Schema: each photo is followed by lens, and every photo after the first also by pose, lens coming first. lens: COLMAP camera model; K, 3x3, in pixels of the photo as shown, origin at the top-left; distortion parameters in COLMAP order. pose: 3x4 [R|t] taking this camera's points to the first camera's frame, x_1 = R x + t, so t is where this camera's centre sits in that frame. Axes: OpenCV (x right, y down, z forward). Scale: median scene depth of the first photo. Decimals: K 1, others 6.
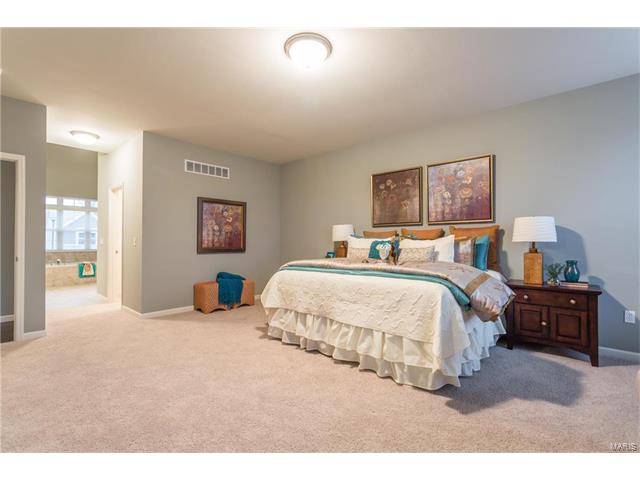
lens RADIAL K [[302.9, 0, 316.8], [0, 302.9, 239.8], [0, 0, 1]] dist [0.002734, 0.001077]
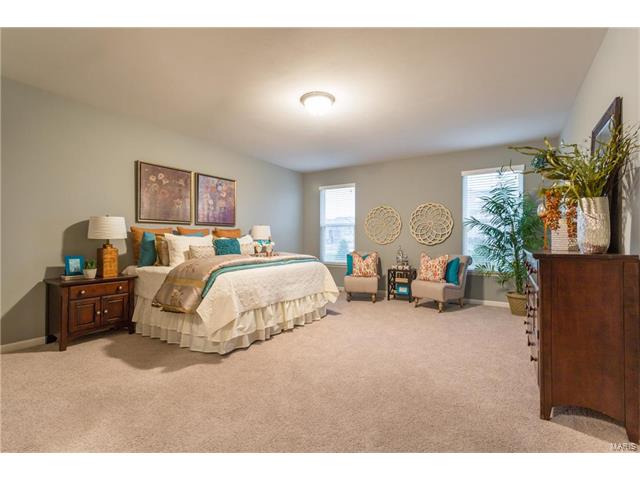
lens RADIAL K [[303.7, 0, 316.3], [0, 303.7, 241.3], [0, 0, 1]] dist [0.002285, 0.000570]
pose [[-0.158459, -0.007639, 0.987336, -0.915144], [-0.008985, 0.999940, 0.006295, 0.001996], [-0.987325, -0.007874, -0.158518, 0.801592]]
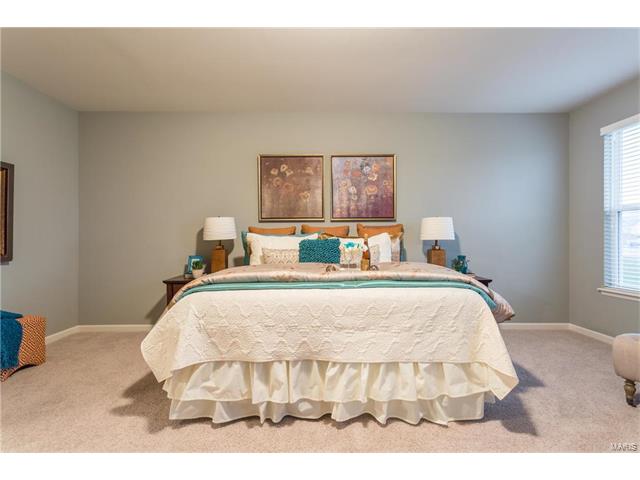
lens RADIAL K [[302.9, 0, 316.8], [0, 302.9, 239.8], [0, 0, 1]] dist [0.002734, 0.001077]
pose [[0.735446, -0.003962, 0.677572, -0.299314], [0.000286, 0.999985, 0.005536, 0.000254], [-0.677584, -0.003878, 0.735435, 0.402463]]
